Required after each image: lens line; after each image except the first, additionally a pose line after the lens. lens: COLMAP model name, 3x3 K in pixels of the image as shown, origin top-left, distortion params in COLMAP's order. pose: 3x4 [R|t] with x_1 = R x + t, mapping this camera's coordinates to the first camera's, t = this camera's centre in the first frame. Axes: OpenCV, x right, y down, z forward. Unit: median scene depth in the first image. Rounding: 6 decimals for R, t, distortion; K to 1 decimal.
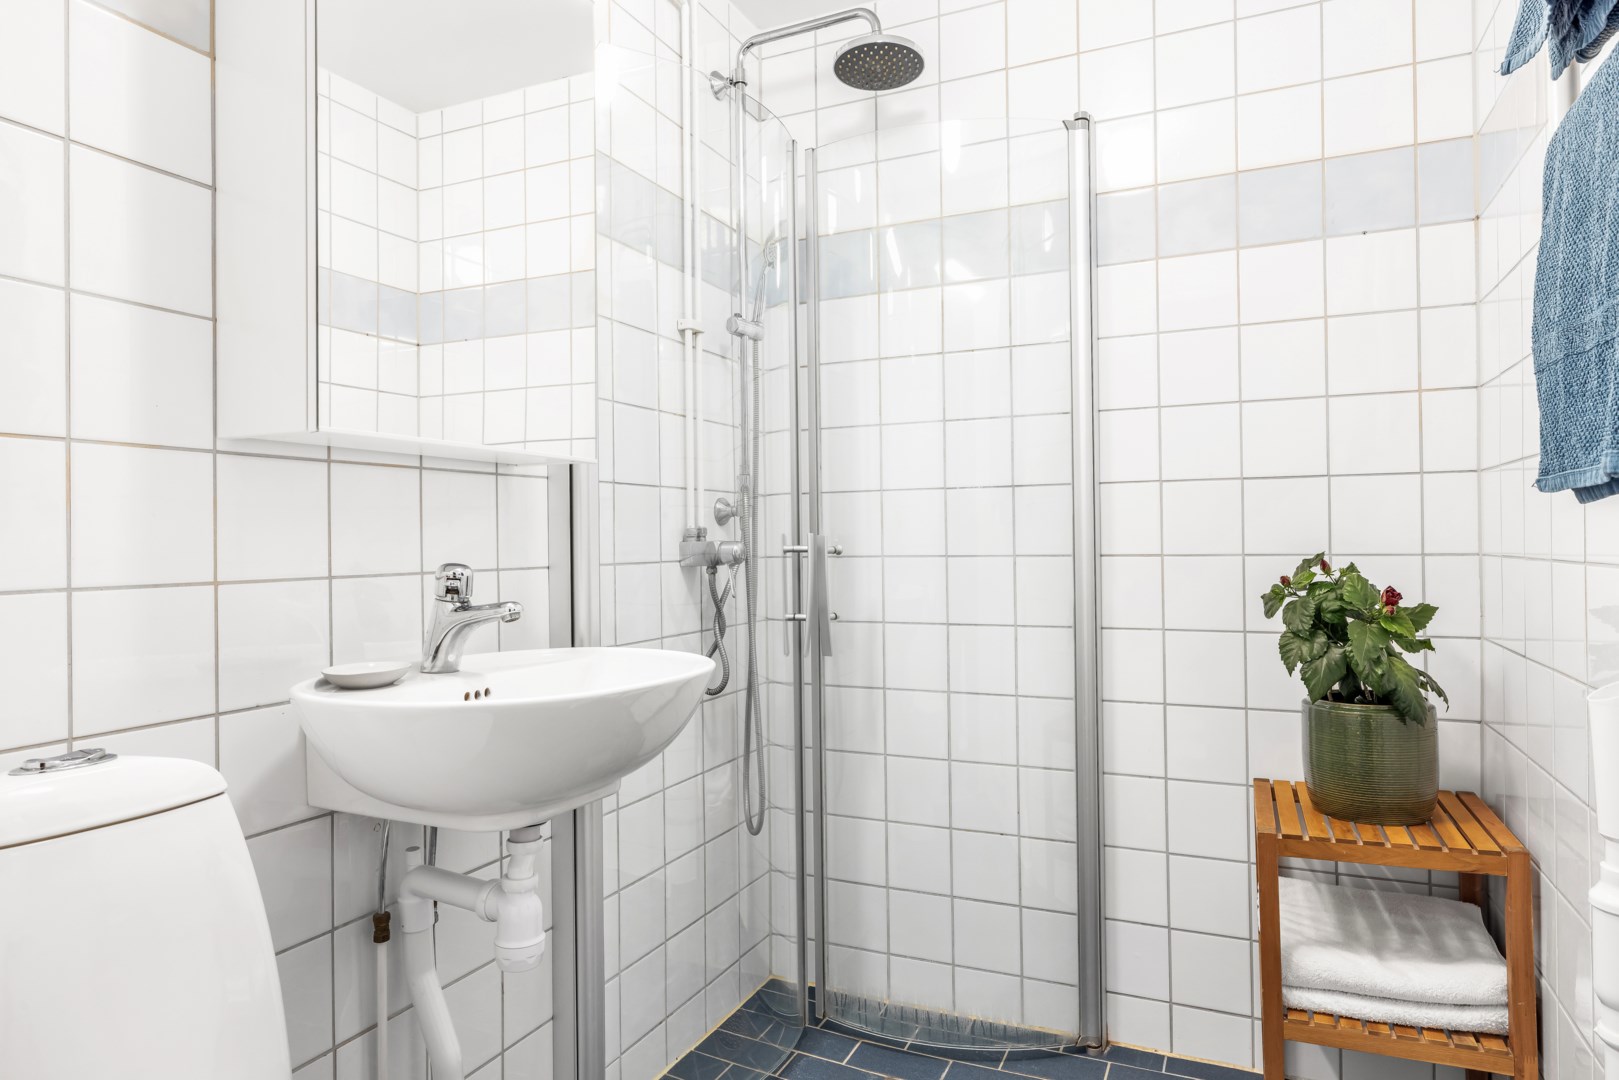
lens RADIAL K [[961.1, 0, 811.9], [0, 961.1, 539.1], [0, 0, 1]] dist [-0.010200, 0.004892]
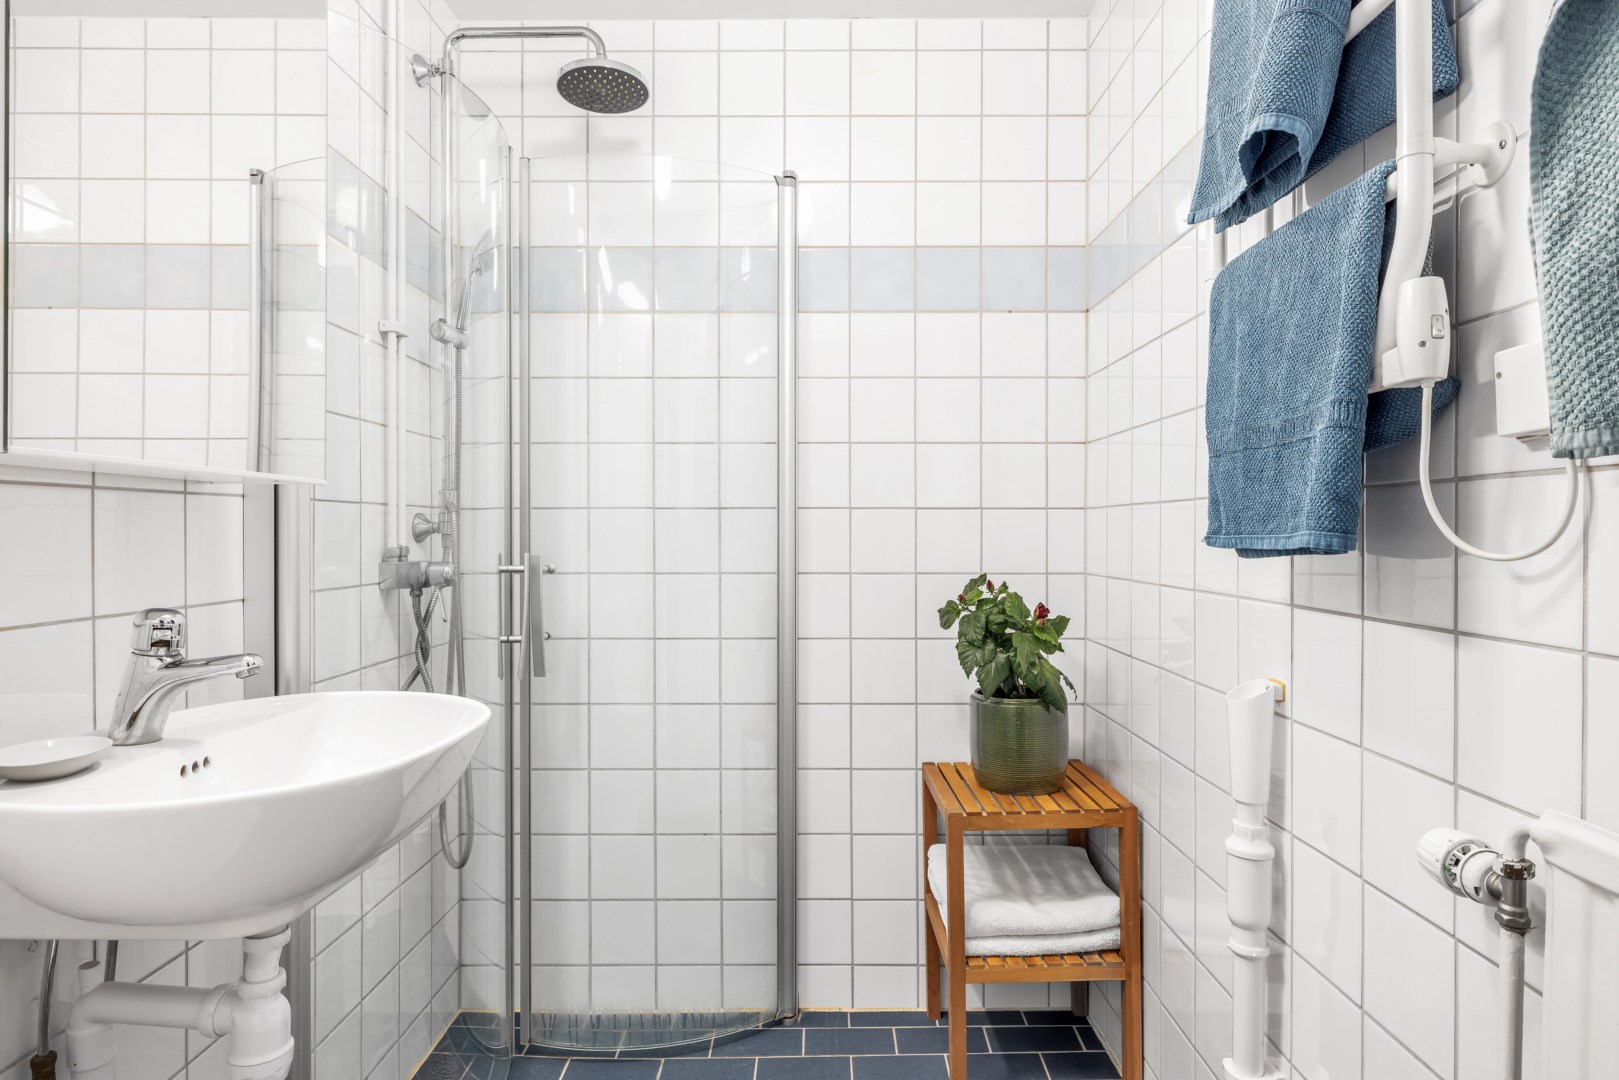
lens RADIAL K [[900.7, 0, 809.7], [0, 900.7, 537.3], [0, 0, 1]] dist [-0.002359, -0.000160]
pose [[0.911425, 0.008284, 0.411383, -0.119601], [-0.010392, 0.999942, 0.002886, -0.028562], [-0.411336, -0.006906, 0.911458, 0.046759]]
